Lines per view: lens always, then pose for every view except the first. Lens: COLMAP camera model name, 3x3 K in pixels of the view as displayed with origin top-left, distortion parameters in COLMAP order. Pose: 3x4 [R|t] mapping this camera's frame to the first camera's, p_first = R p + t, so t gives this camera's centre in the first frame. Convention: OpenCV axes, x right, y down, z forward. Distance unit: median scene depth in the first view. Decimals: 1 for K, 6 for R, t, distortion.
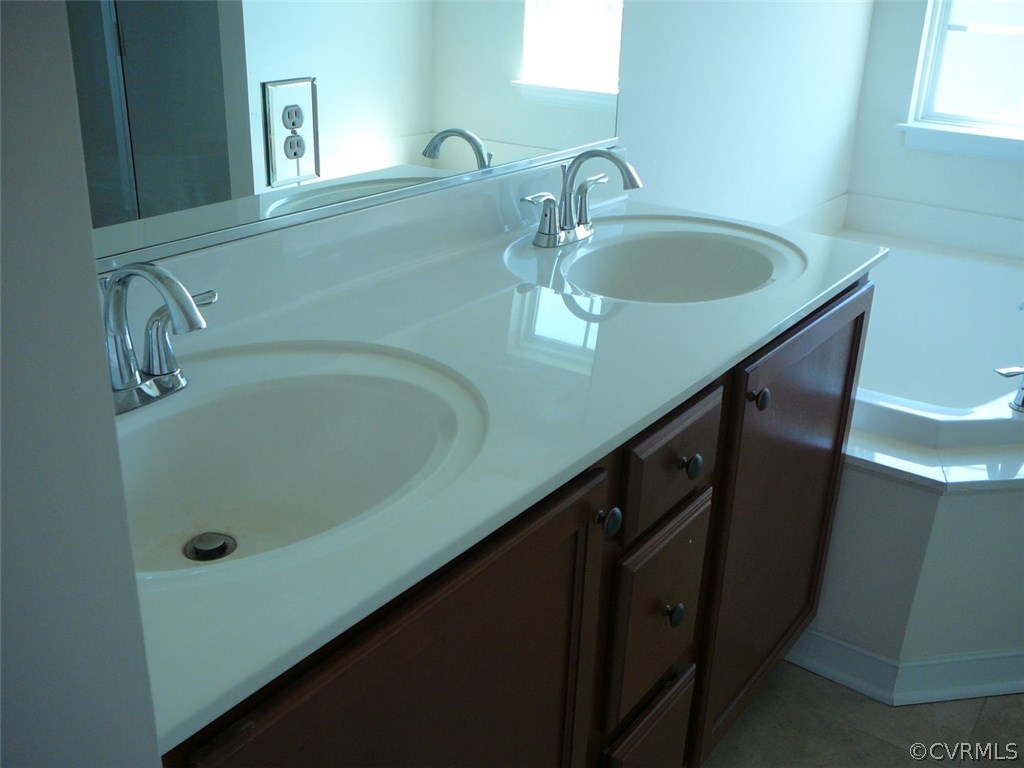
lens RADIAL K [[1016.5, 0, 512.0], [0, 1016.5, 384.0], [0, 0, 1]] dist [0.011045, 0.004546]
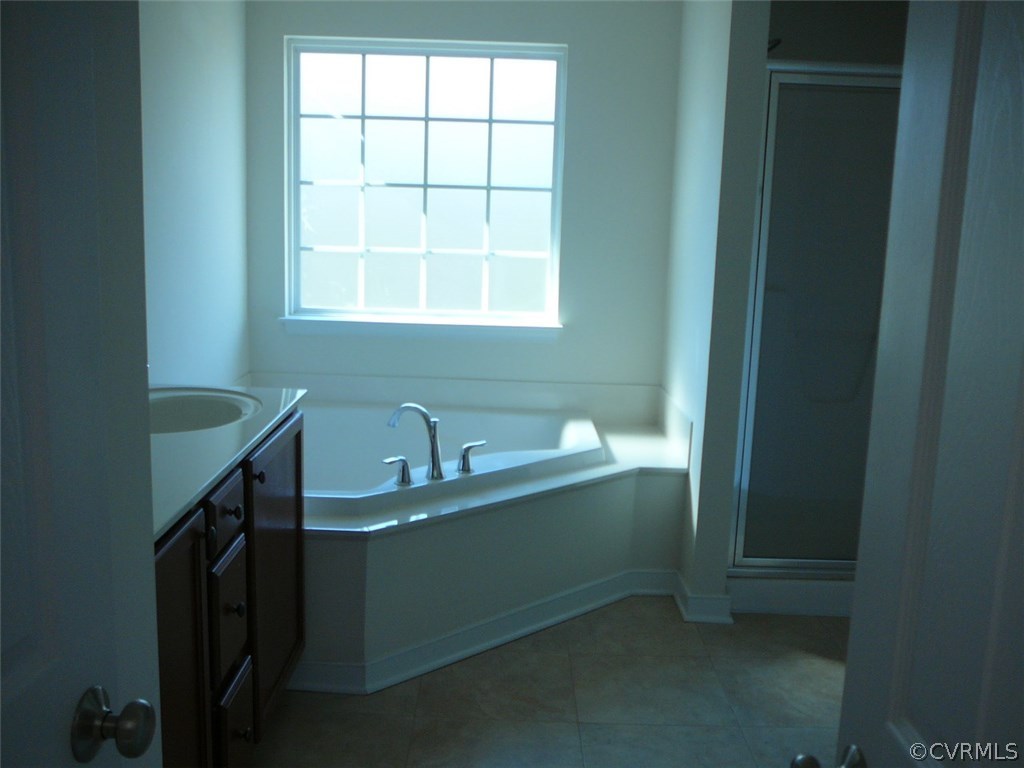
lens RADIAL K [[1063.1, 0, 522.3], [0, 1063.1, 388.3], [0, 0, 1]] dist [-0.139387, 0.286412]
pose [[0.814973, -0.109230, 0.569112, -0.262224], [0.219074, 0.967267, -0.128069, 0.135193], [-0.536494, 0.229050, 0.812226, -0.456954]]
